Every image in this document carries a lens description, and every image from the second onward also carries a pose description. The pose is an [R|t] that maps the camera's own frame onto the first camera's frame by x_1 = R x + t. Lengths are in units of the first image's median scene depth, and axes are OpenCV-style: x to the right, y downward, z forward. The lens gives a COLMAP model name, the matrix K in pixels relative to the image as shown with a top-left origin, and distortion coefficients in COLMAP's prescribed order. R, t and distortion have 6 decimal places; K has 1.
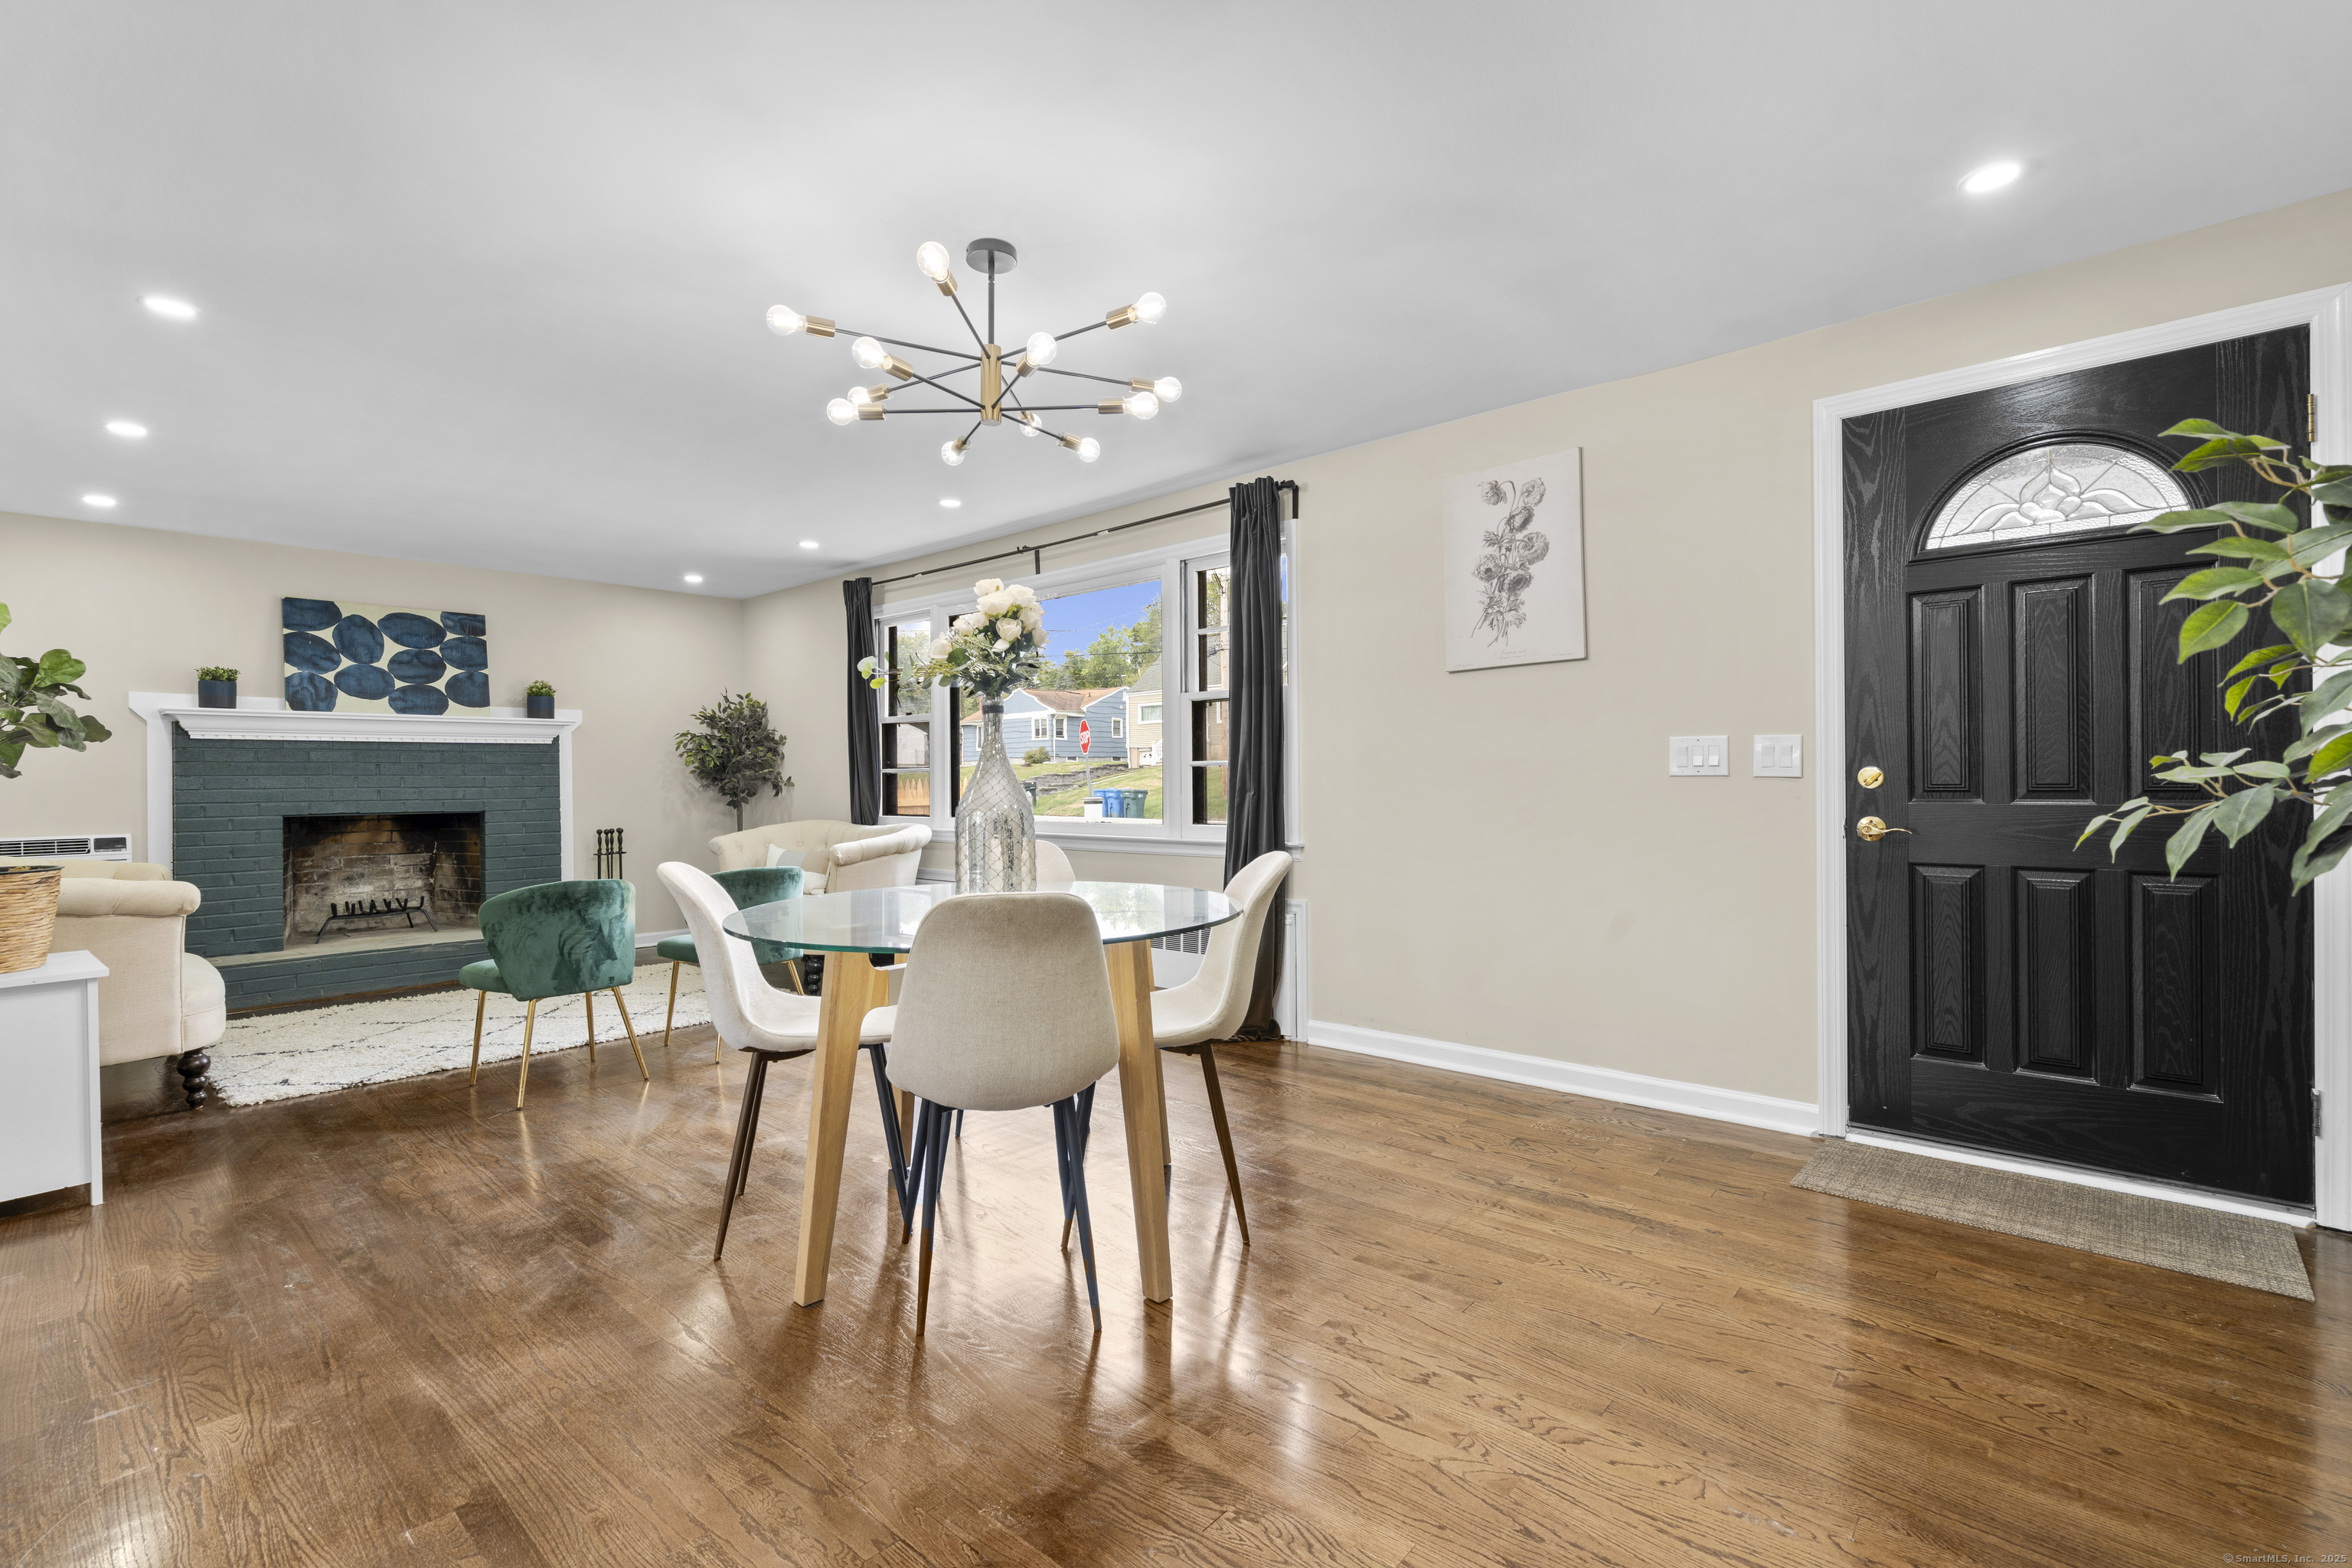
lens RADIAL K [[1057.6, 0, 1179.8], [0, 1057.6, 781.3], [0, 0, 1]] dist [-0.005092, 0.002413]
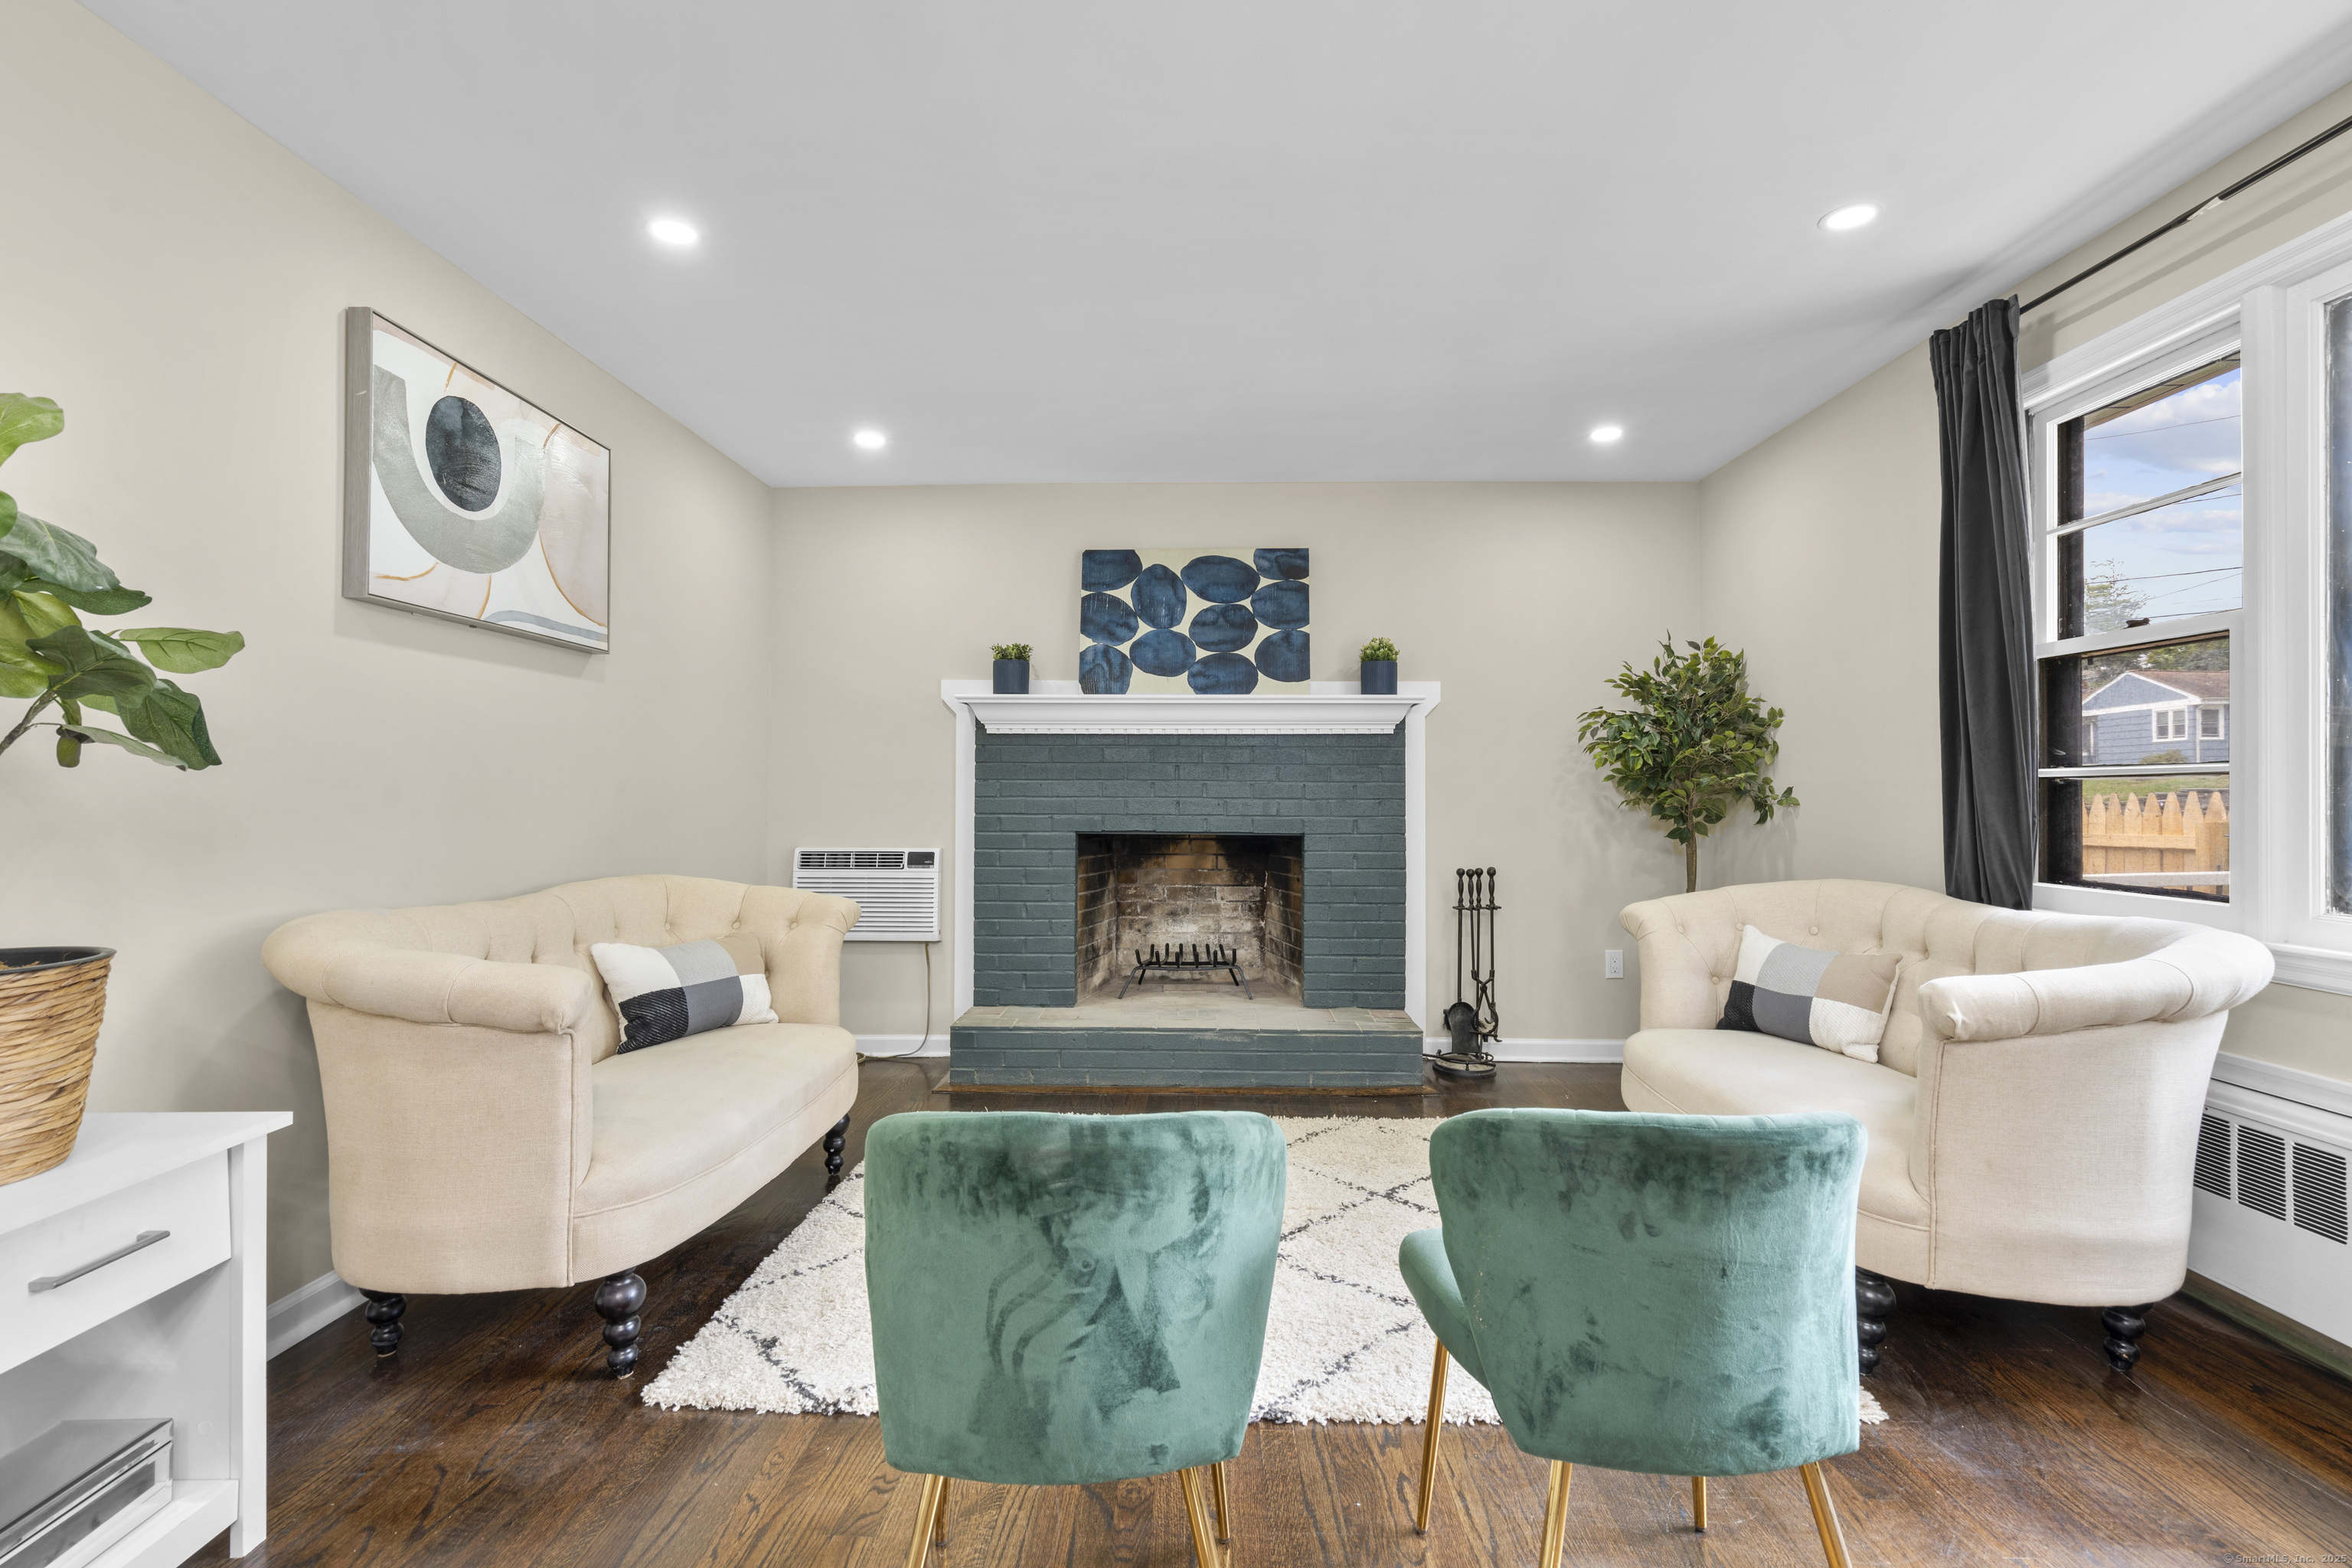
lens RADIAL K [[1057.6, 0, 1169.6], [0, 1057.6, 782.1], [0, 0, 1]] dist [-0.005092, 0.002413]
pose [[0.639782, 0.002833, -0.768551, -0.185800], [-0.012239, 0.999904, -0.006502, 0.000284], [0.768459, 0.013566, 0.639756, 0.488006]]
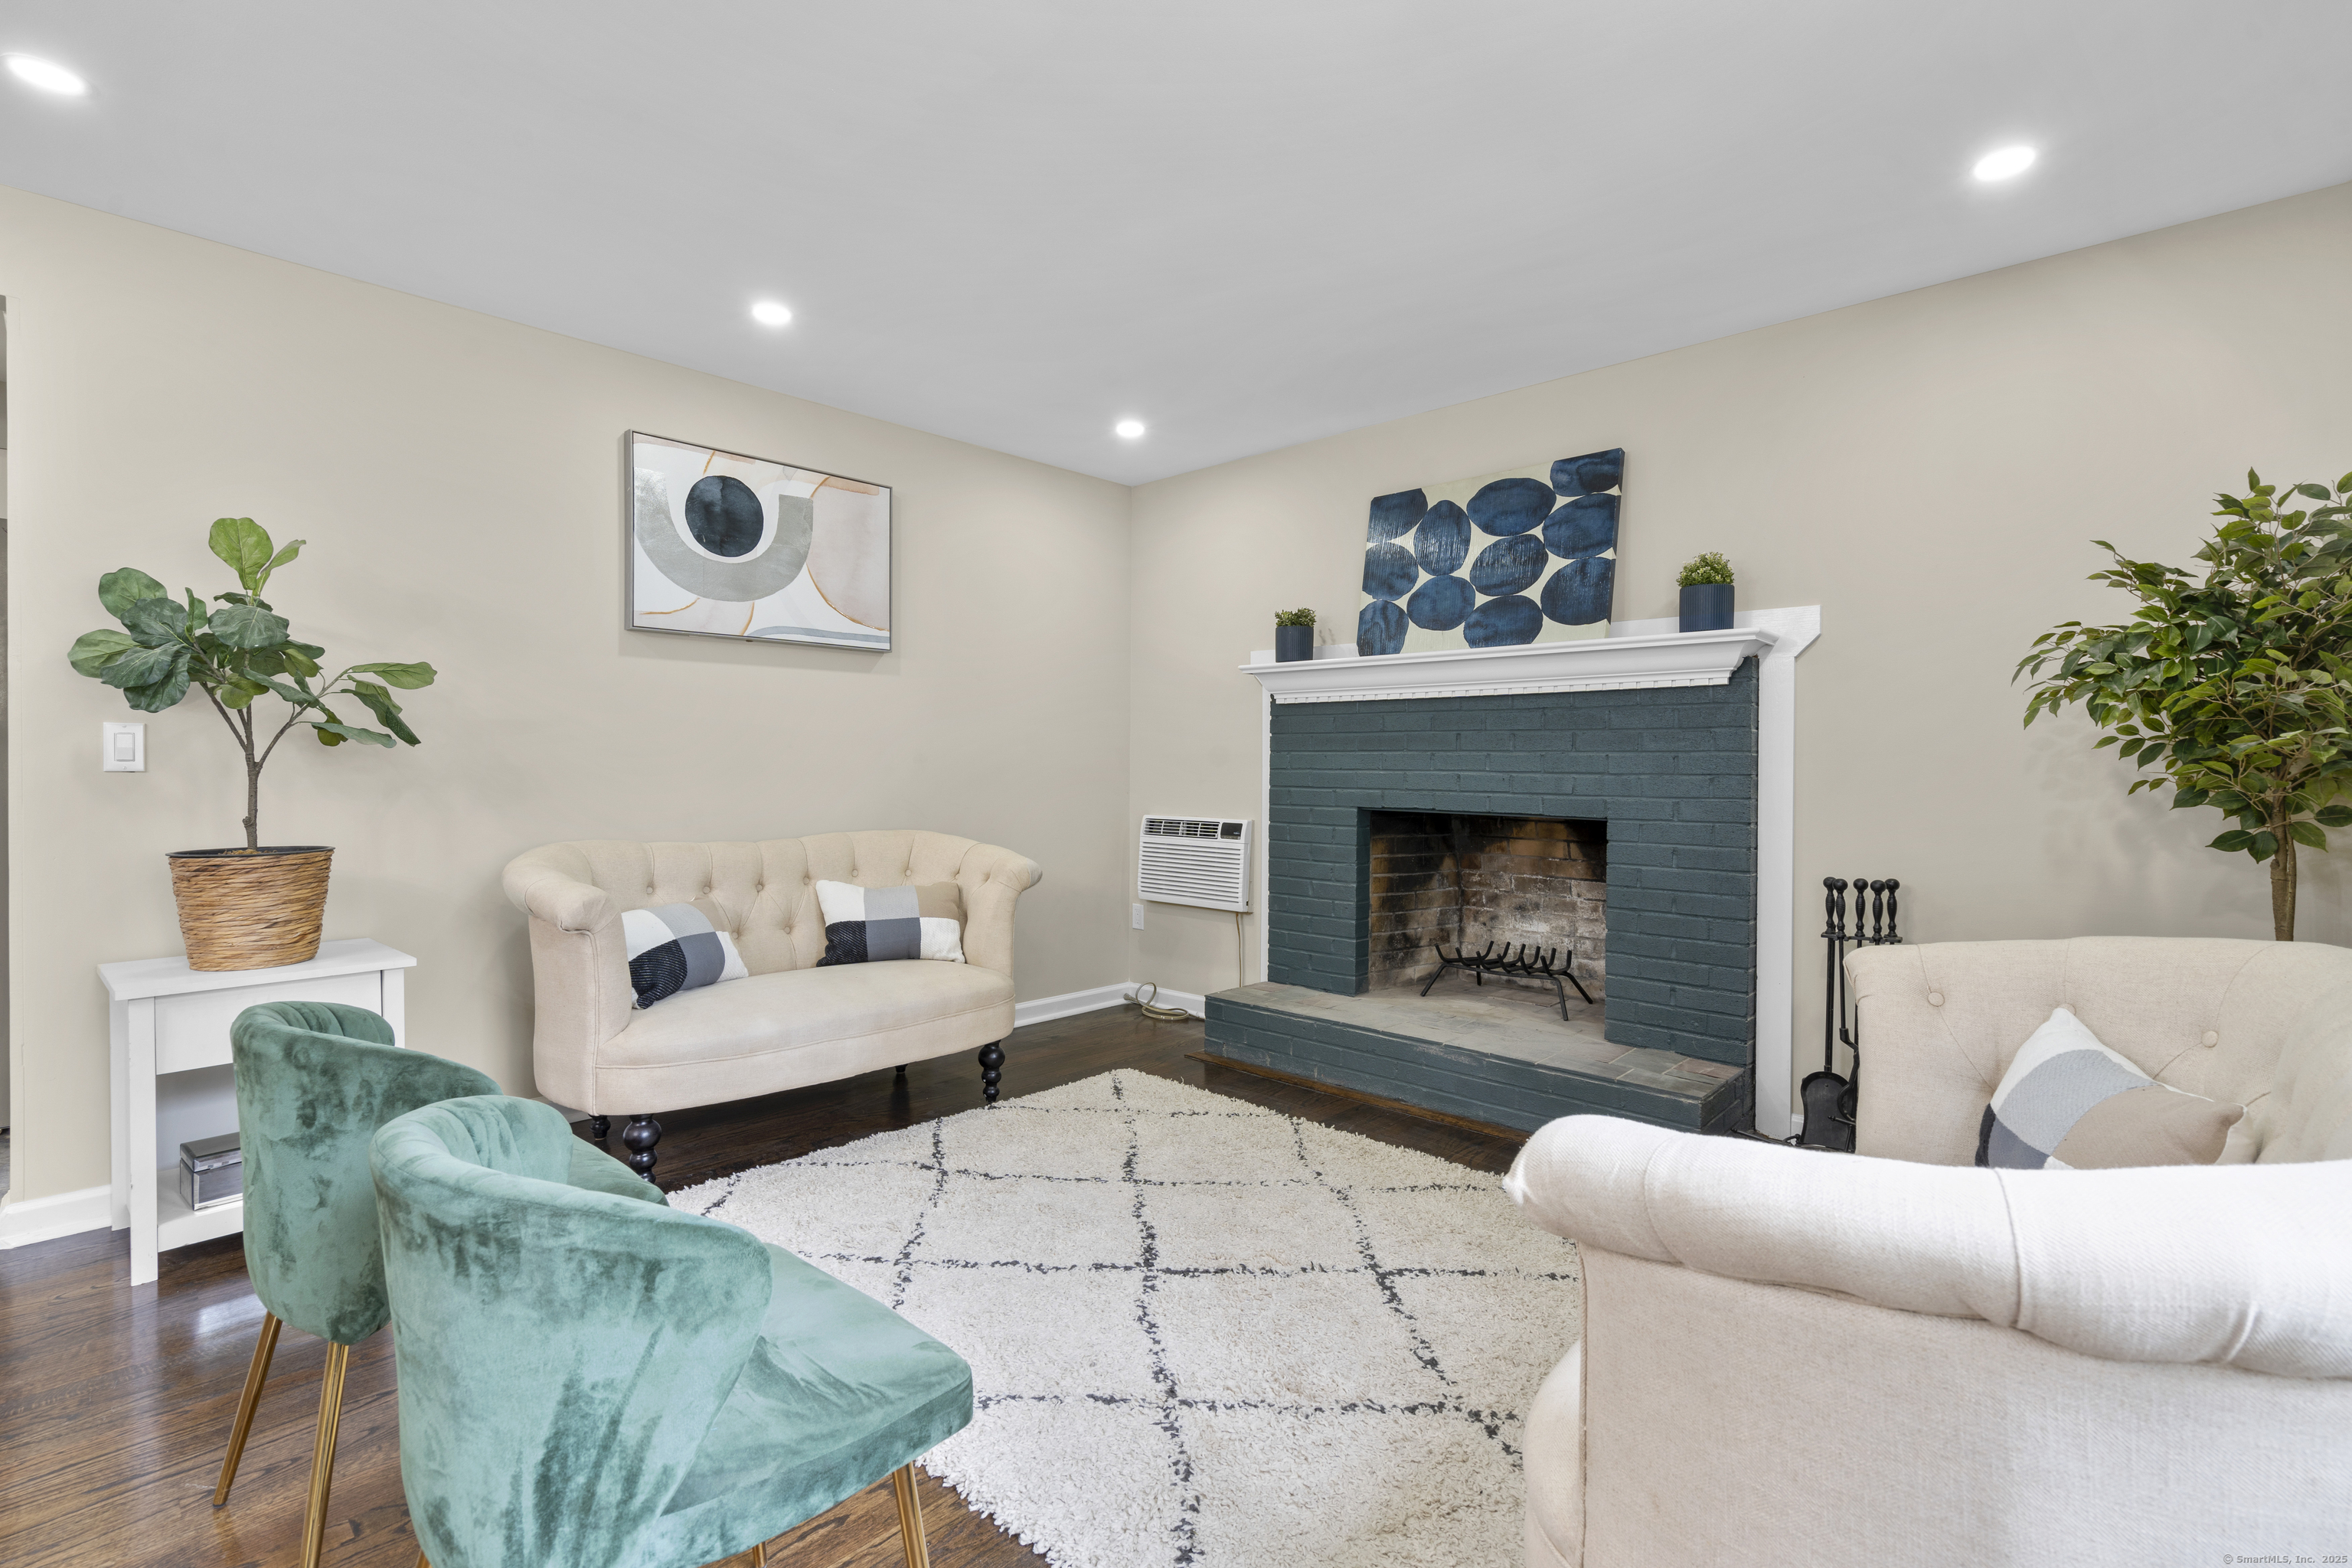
lens RADIAL K [[1057.6, 0, 1177.4], [0, 1057.6, 780.4], [0, 0, 1]] dist [-0.005092, 0.002413]
pose [[-0.032371, 0.023795, -0.999193, -0.118846], [-0.010553, 0.999653, 0.024148, -0.001508], [0.999420, 0.011327, -0.032109, 0.789275]]
